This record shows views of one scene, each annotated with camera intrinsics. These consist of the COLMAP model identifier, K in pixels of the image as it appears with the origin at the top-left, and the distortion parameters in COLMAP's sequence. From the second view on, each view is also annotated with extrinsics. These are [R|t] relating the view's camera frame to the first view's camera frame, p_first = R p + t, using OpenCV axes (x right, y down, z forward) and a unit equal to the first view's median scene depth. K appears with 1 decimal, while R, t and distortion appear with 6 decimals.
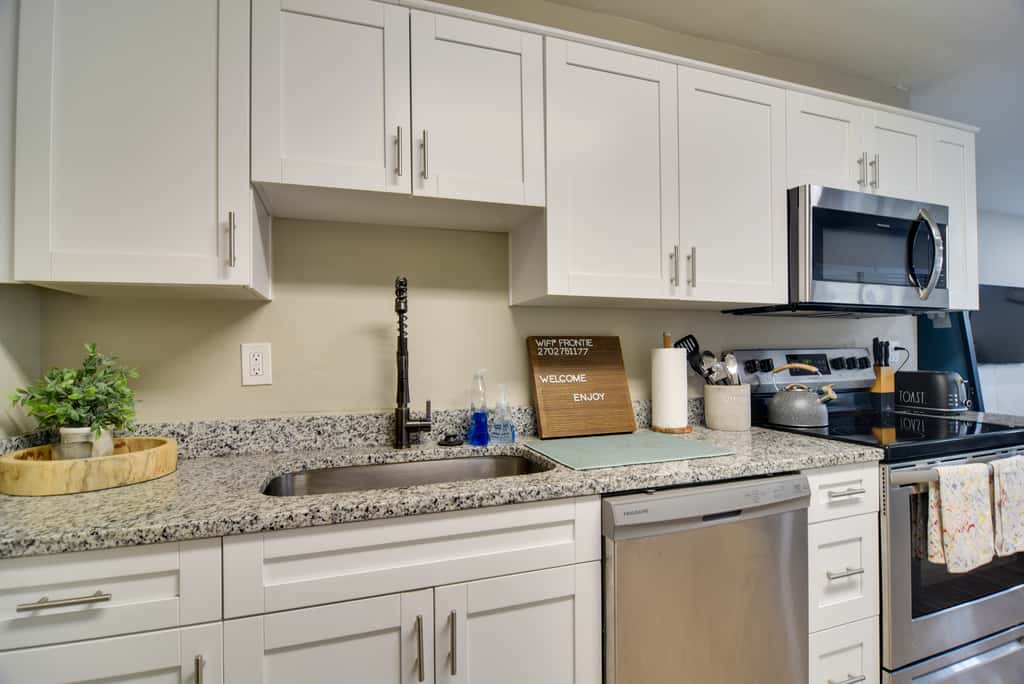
lens RADIAL K [[499.3, 0, 516.3], [0, 499.3, 347.7], [0, 0, 1]] dist [-0.015960, -0.001792]
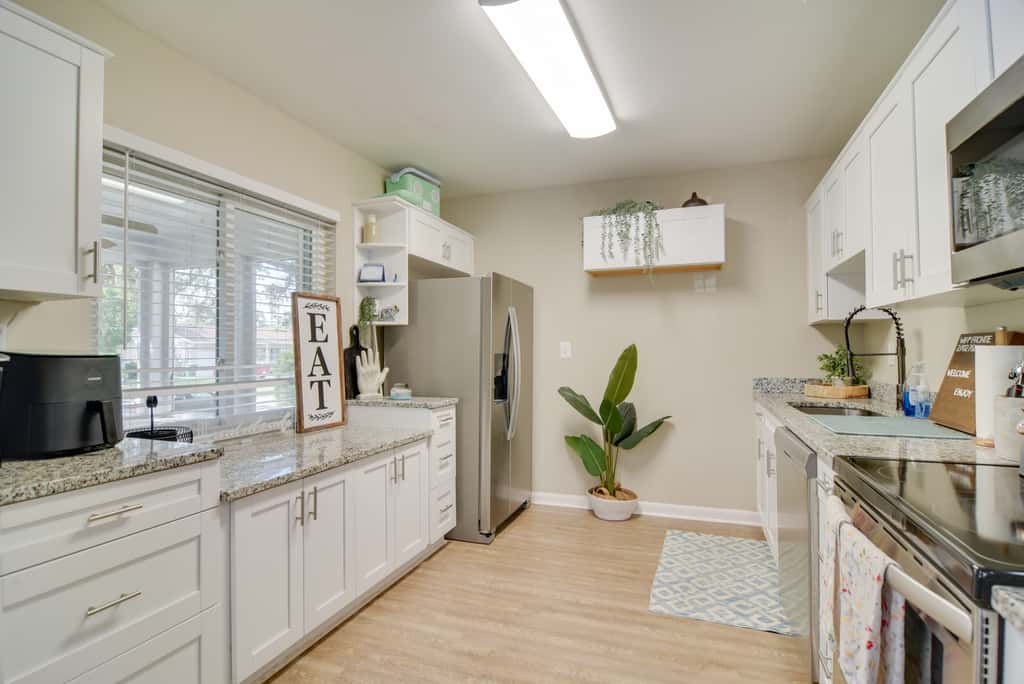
lens RADIAL K [[499.3, 0, 516.3], [0, 499.3, 347.7], [0, 0, 1]] dist [-0.015960, -0.001792]
pose [[-0.634094, 0.009057, -0.773203, 1.487586], [0.017530, 0.999843, -0.002664, -0.006934], [0.773057, -0.015244, -0.634153, 0.919102]]
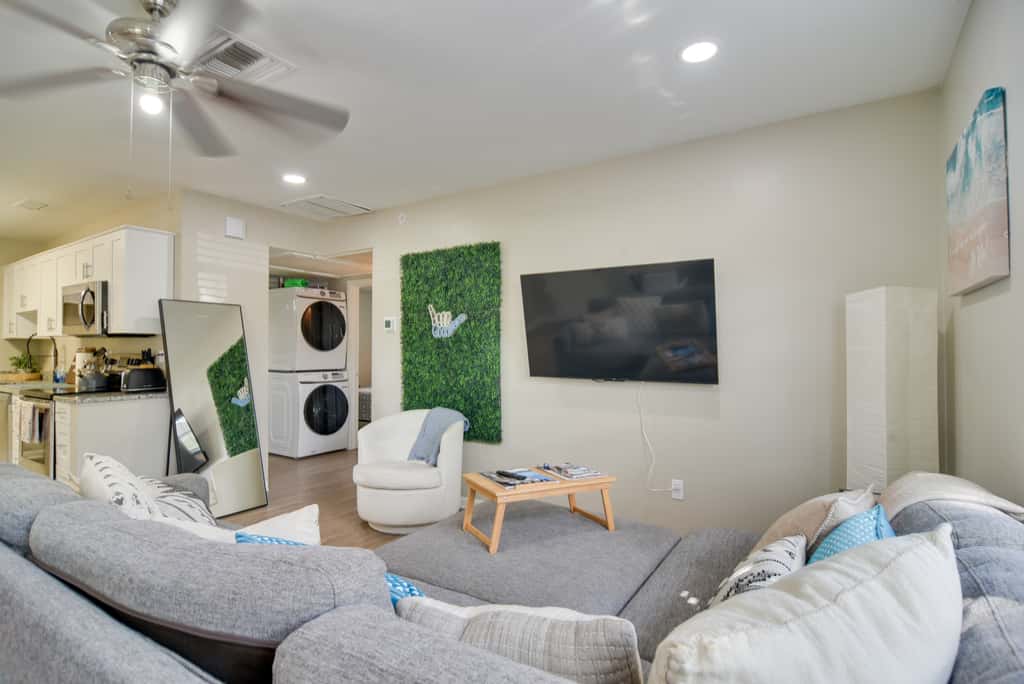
lens RADIAL K [[499.3, 0, 516.3], [0, 499.3, 347.7], [0, 0, 1]] dist [-0.015960, -0.001792]
pose [[0.625690, 0.002044, -0.780069, 3.712157], [-0.003579, 0.999994, -0.000250, -0.032571], [0.780064, 0.002948, 0.625693, 1.174831]]
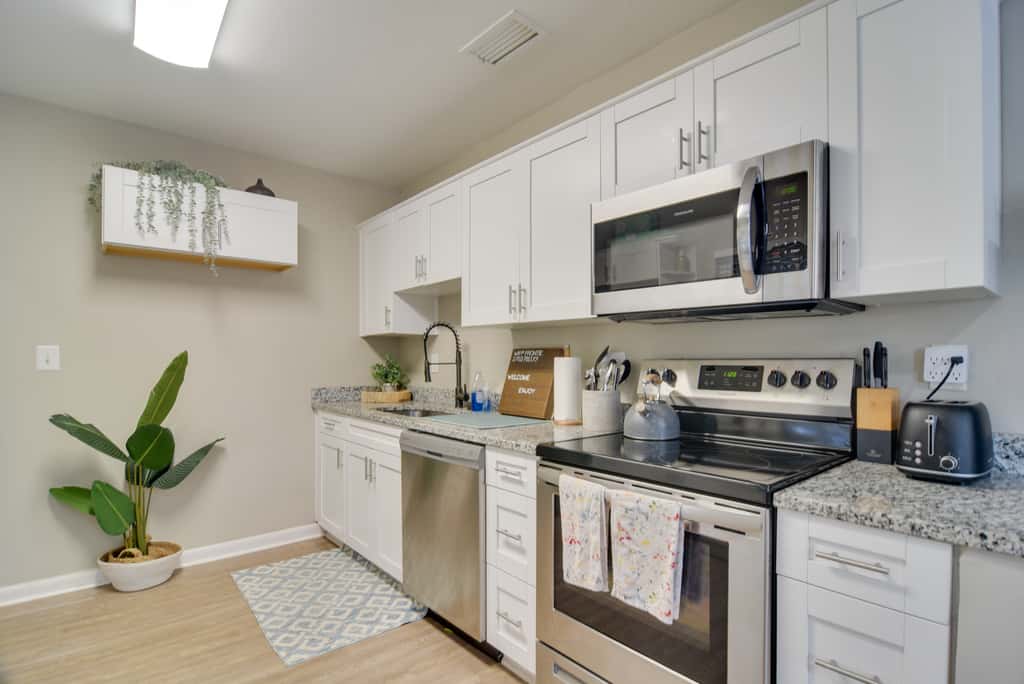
lens RADIAL K [[505.2, 0, 515.7], [0, 505.2, 366.4], [0, 0, 1]] dist [-0.020368, -0.000835]
pose [[0.371587, 0.023629, -0.928098, 1.469361], [0.000873, 0.999667, 0.025801, -0.009402], [0.928398, -0.010397, 0.371442, 0.420998]]
